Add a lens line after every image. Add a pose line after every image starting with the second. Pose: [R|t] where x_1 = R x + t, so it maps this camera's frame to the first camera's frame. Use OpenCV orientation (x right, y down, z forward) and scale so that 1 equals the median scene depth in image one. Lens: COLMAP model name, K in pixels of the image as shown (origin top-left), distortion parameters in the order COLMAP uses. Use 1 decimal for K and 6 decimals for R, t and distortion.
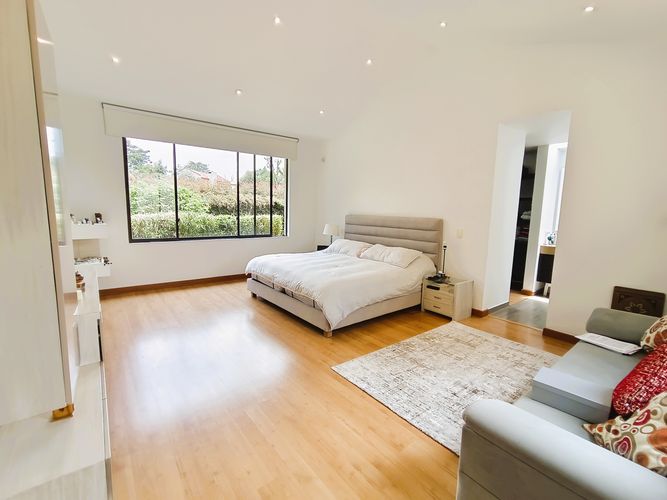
lens RADIAL K [[304.8, 0, 332.3], [0, 304.8, 249.3], [0, 0, 1]] dist [0.001640, 0.000288]
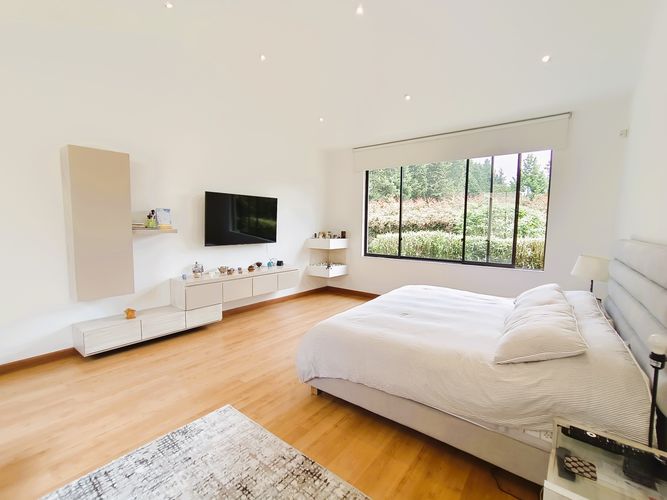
lens RADIAL K [[304.8, 0, 331.9], [0, 304.8, 249.1], [0, 0, 1]] dist [0.001640, 0.000288]
pose [[0.243197, 0.057016, -0.968300, 0.549110], [-0.131151, 0.991037, 0.025415, -0.069746], [0.961069, 0.120813, 0.248495, 0.630314]]
